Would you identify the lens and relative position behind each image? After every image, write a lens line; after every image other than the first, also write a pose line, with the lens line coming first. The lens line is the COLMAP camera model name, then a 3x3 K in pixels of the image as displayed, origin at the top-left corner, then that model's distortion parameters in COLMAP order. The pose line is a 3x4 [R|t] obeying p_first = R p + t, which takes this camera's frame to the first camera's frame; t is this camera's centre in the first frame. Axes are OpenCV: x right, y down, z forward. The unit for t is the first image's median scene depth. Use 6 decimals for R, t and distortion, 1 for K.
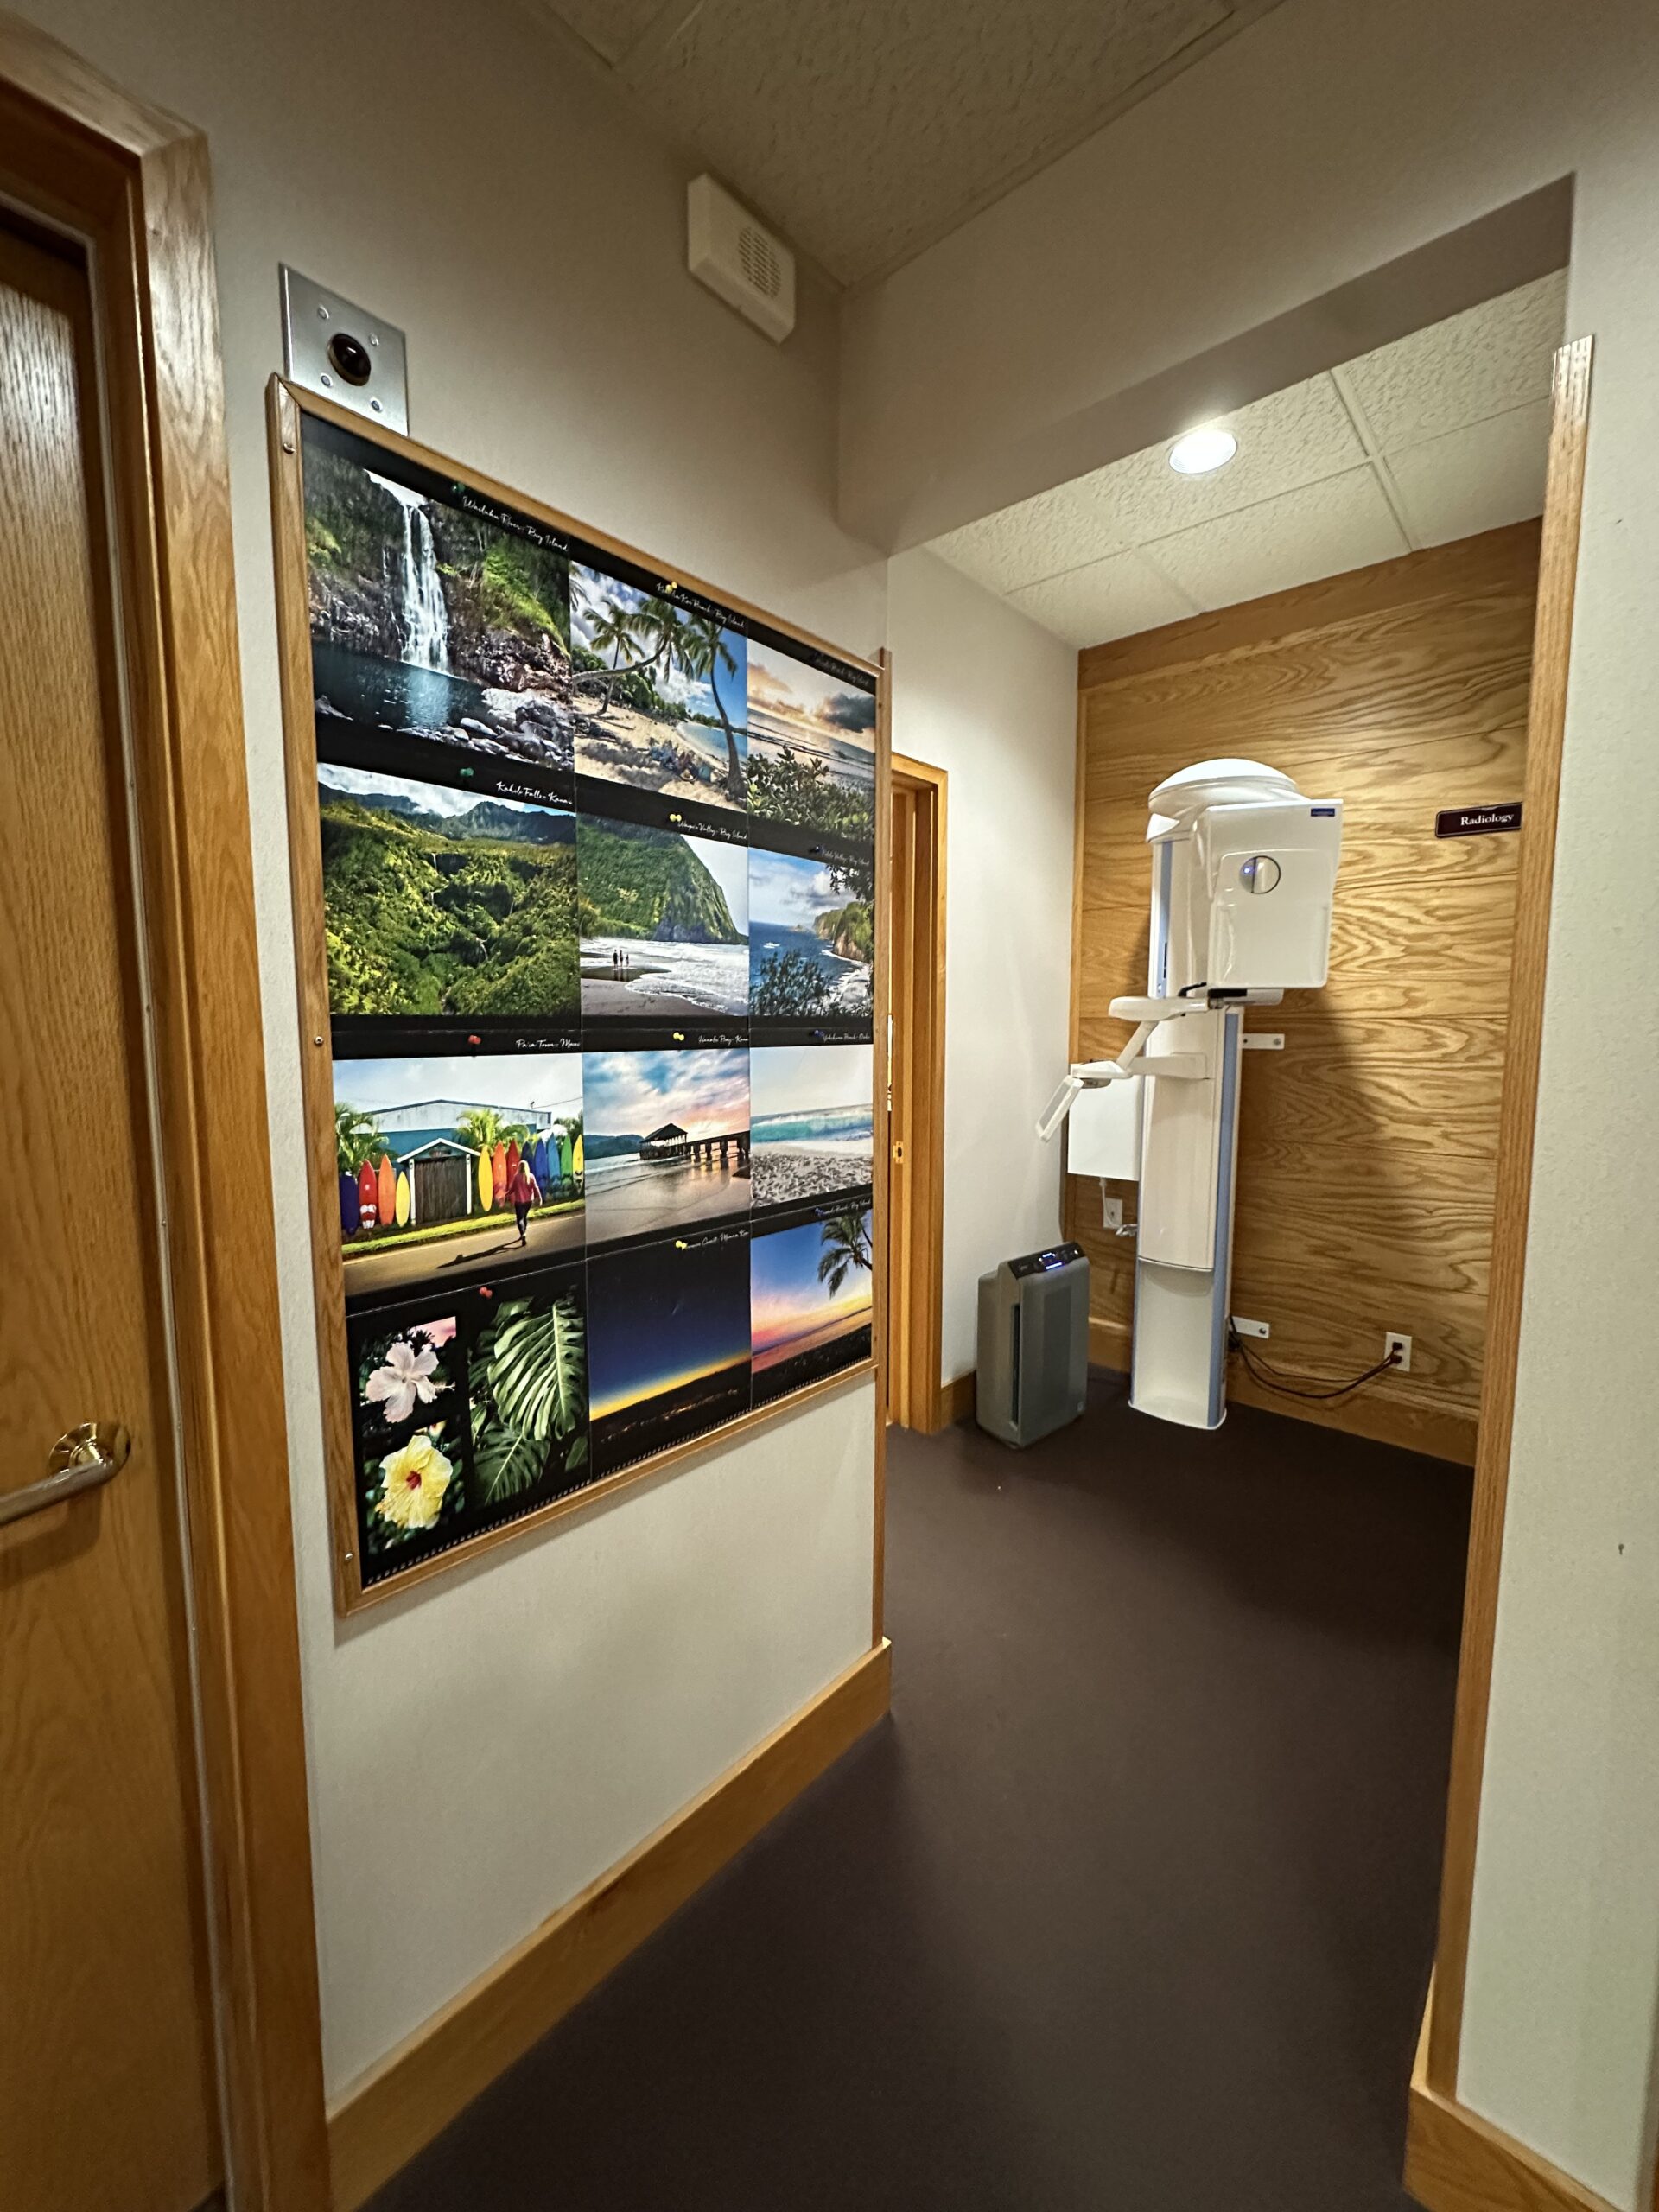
lens RADIAL K [[877.8, 0, 829.5], [0, 877.8, 1106.0], [0, 0, 1]] dist [-0.000942, -0.000106]
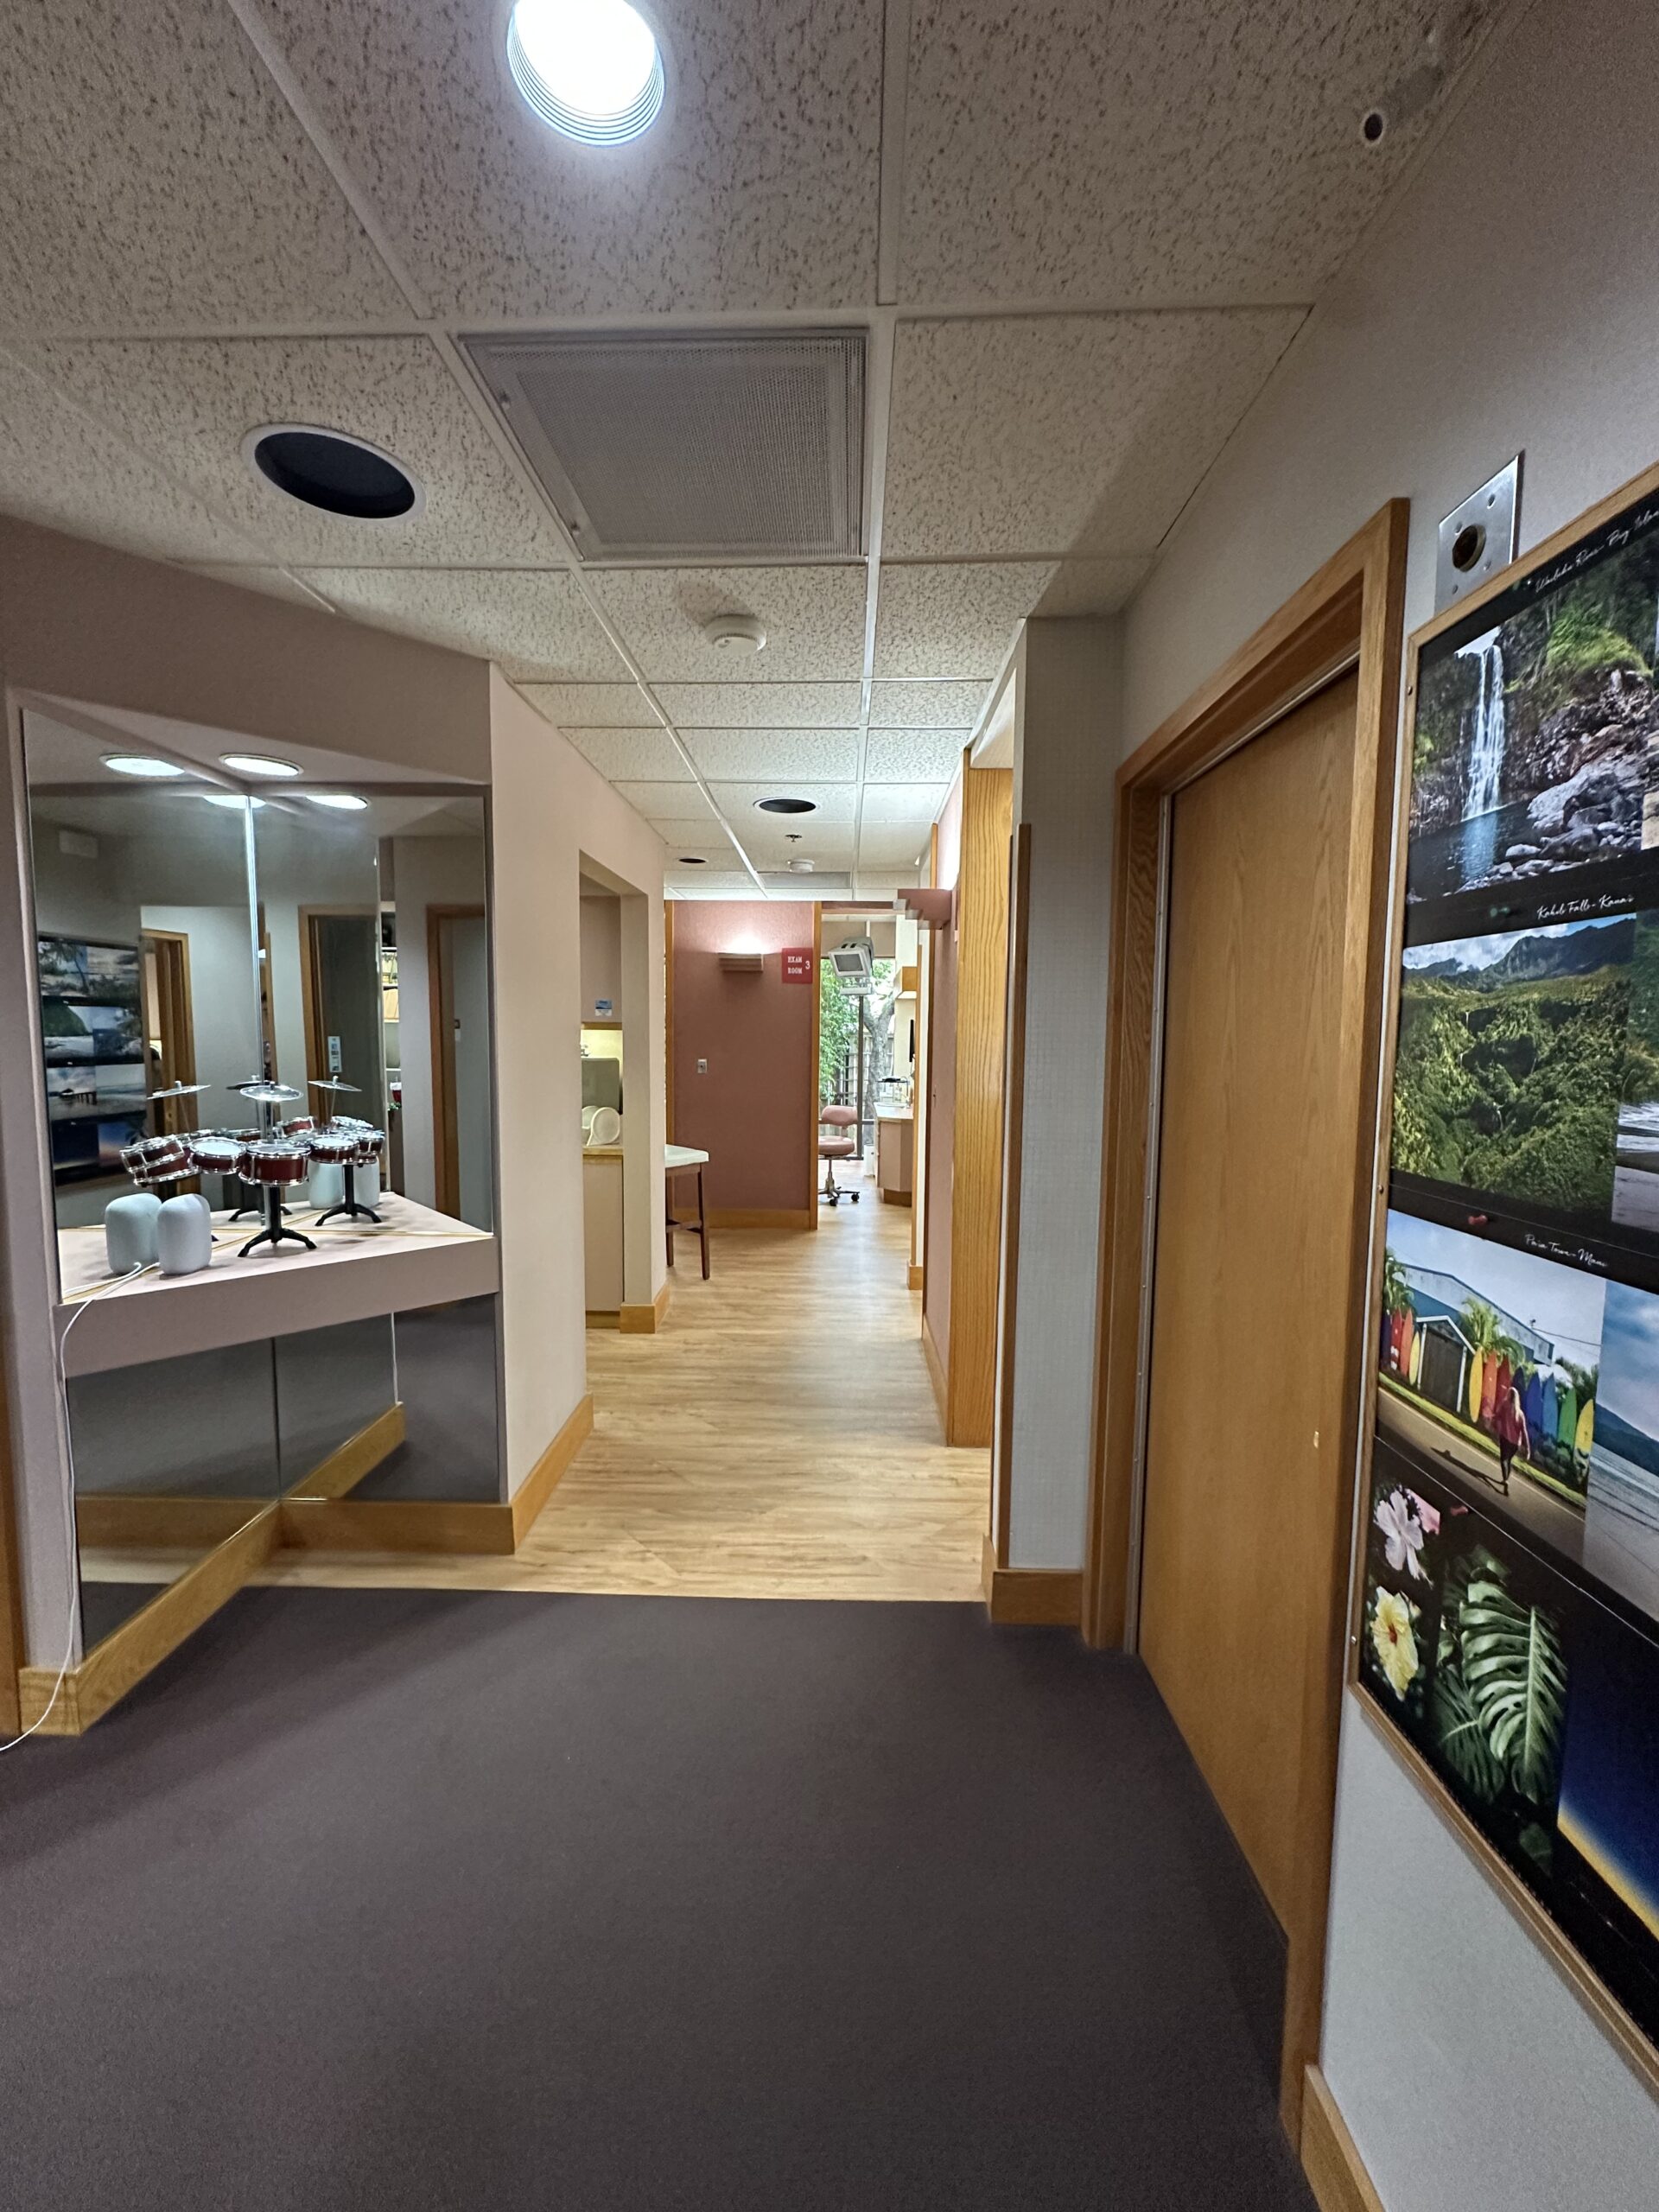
lens RADIAL K [[877.8, 0, 829.5], [0, 877.8, 1106.0], [0, 0, 1]] dist [-0.000942, -0.000106]
pose [[-0.756568, 0.045125, -0.652357, 0.629348], [-0.074350, 0.985211, 0.154376, -0.270333], [0.649675, 0.165298, -0.742024, 1.208013]]
